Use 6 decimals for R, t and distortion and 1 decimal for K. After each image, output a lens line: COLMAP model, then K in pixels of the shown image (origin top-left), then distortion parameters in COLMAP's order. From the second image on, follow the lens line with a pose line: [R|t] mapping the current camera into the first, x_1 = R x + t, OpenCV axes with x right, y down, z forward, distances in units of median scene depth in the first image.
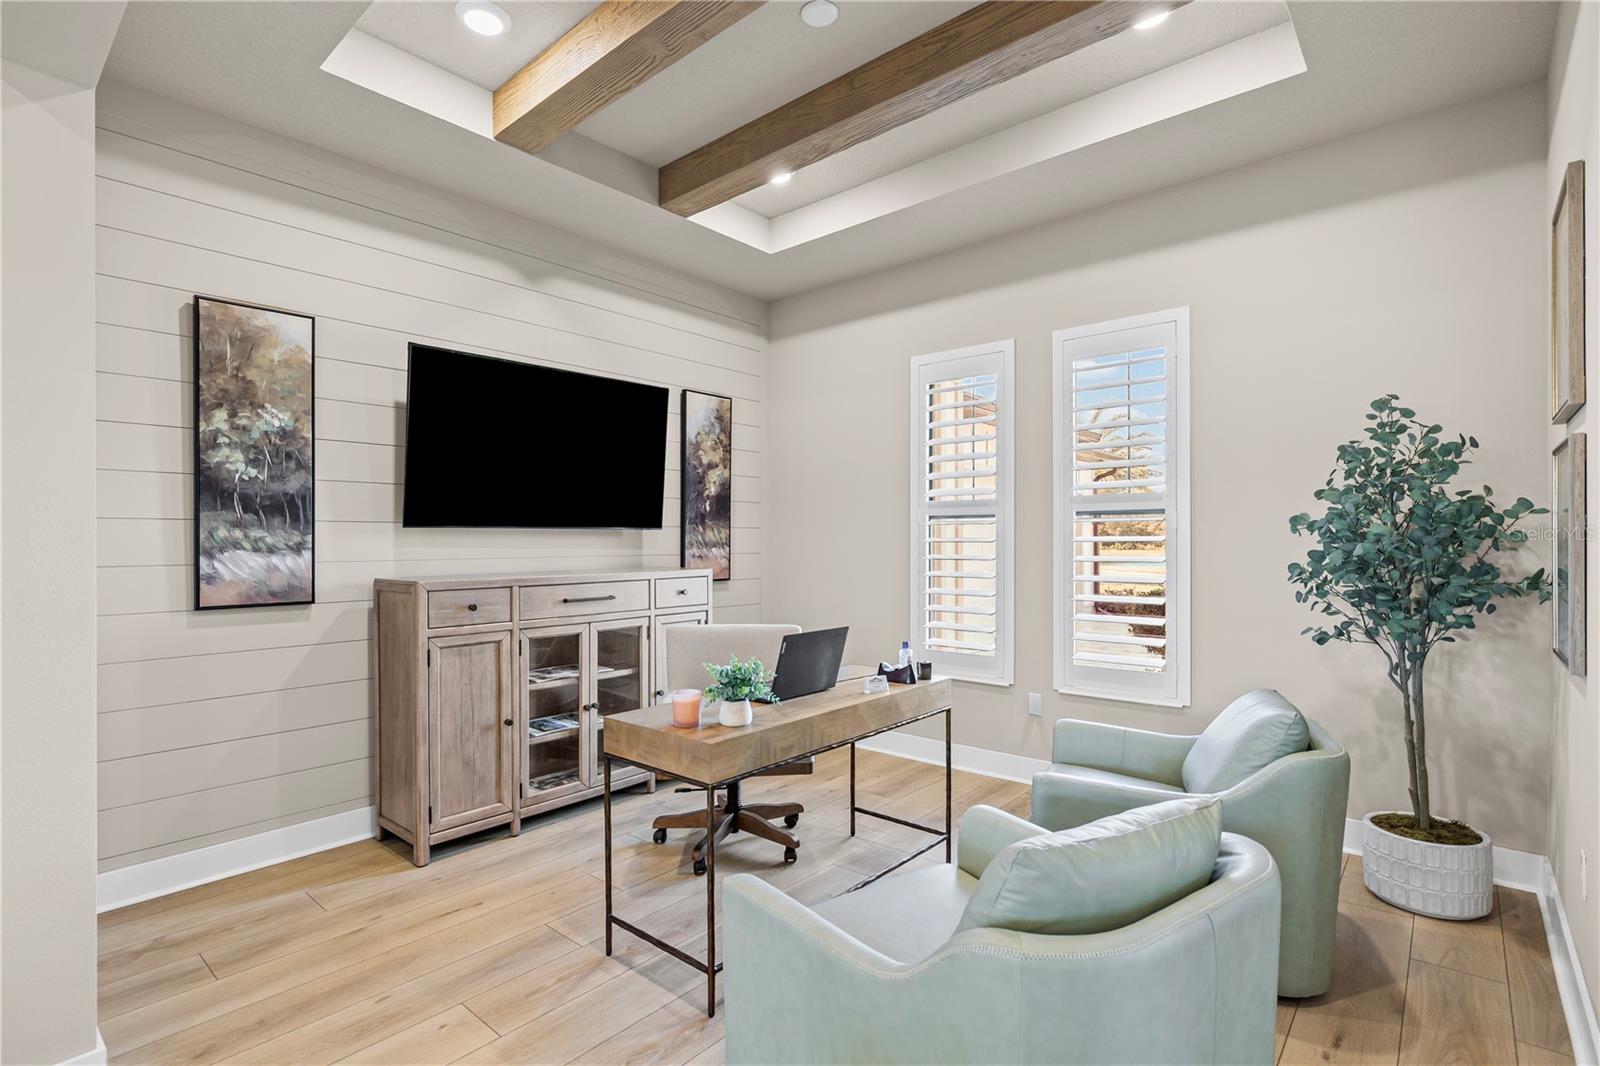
lens RADIAL K [[755.0, 0, 800.0], [0, 755.0, 533.0], [0, 0, 1]] dist [0.000924, -0.000007]
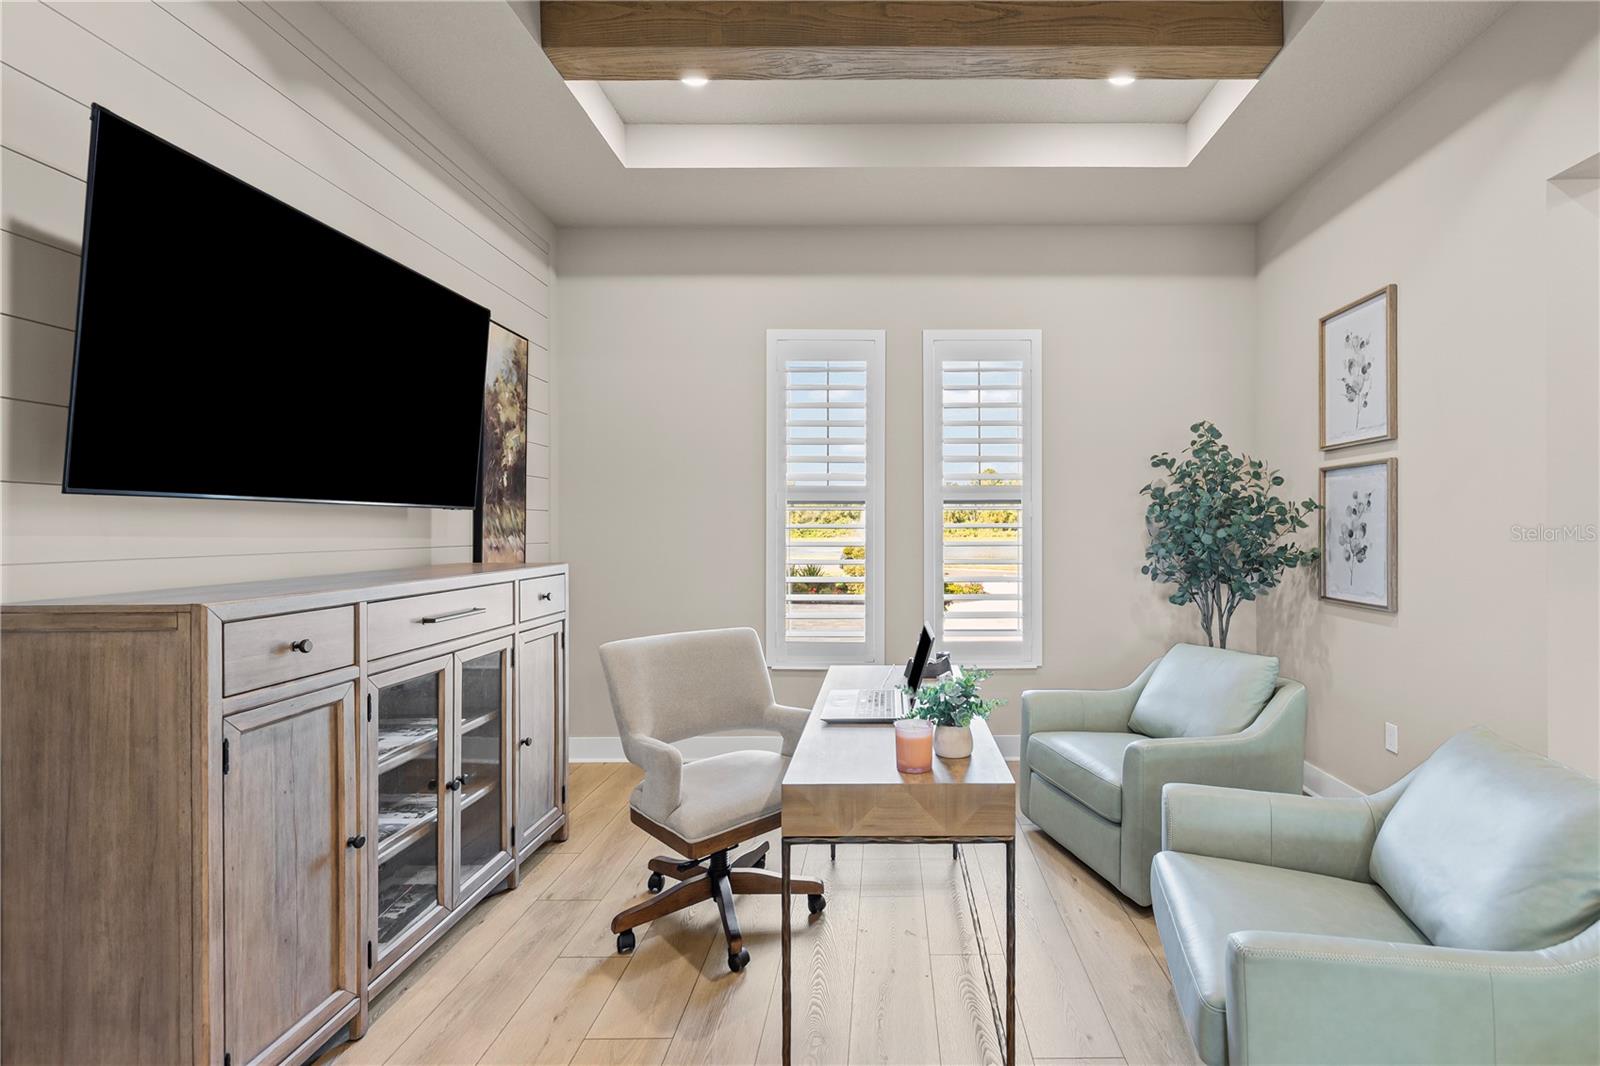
lens RADIAL K [[712.4, 0, 881.2], [0, 712.4, 524.6], [0, 0, 1]] dist [0.000342, -0.000006]
pose [[0.757013, 0.005435, 0.653377, -0.390894], [-0.006369, 0.999979, -0.000938, 0.008740], [-0.653369, -0.003451, 0.757032, 0.300580]]
